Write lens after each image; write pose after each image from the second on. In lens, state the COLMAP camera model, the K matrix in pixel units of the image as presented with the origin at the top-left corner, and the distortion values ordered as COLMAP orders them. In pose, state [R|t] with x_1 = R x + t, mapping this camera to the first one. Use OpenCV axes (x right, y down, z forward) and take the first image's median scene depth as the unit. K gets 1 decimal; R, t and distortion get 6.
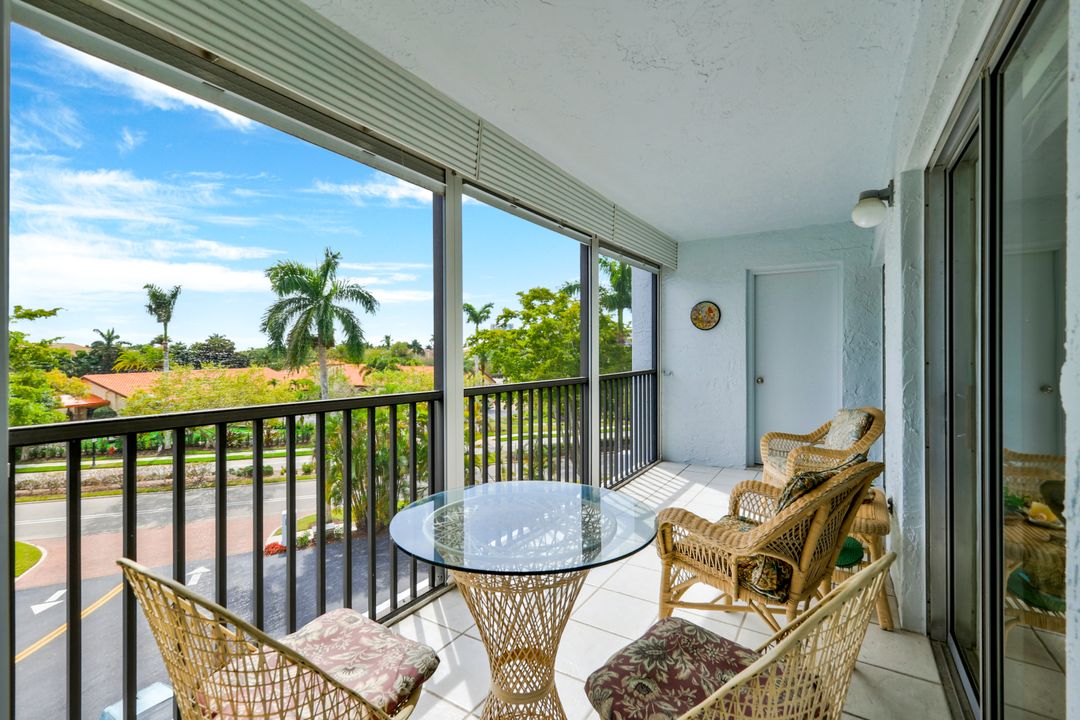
lens RADIAL K [[477.5, 0, 543.7], [0, 477.5, 361.6], [0, 0, 1]] dist [0.002500, 0.000410]
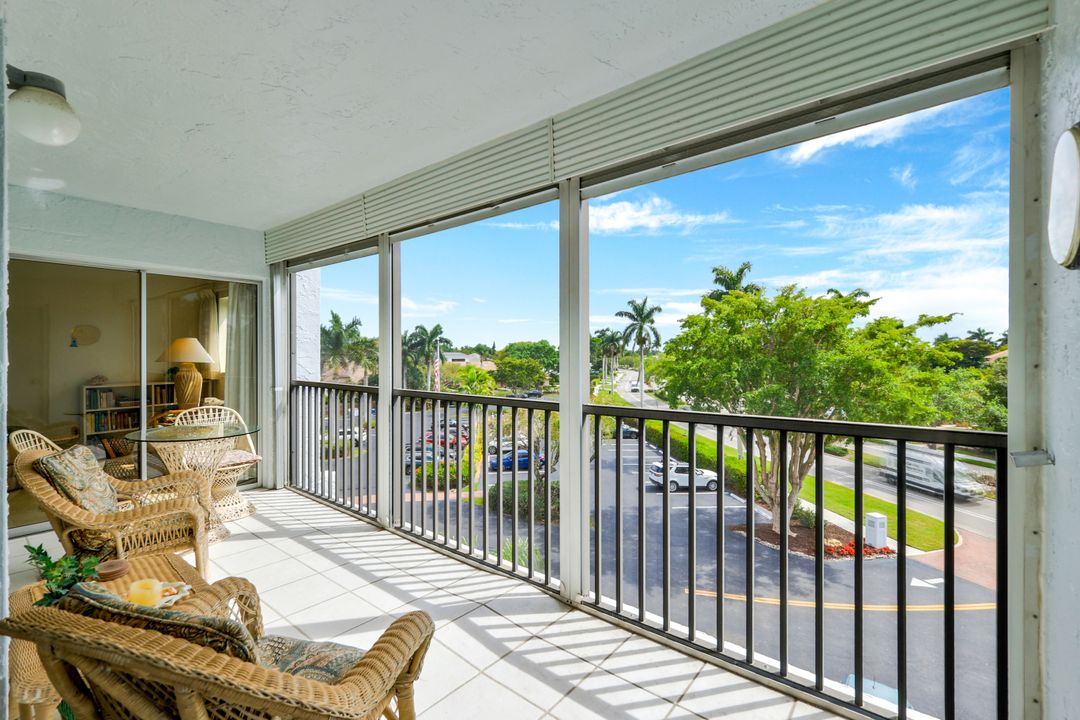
lens RADIAL K [[477.5, 0, 539.8], [0, 477.5, 353.5], [0, 0, 1]] dist [0.002500, 0.000410]
pose [[-0.101332, -0.000145, -0.994853, 0.711753], [-0.019989, 0.999798, 0.001891, -0.034372], [0.994652, 0.020078, -0.101314, 0.995116]]
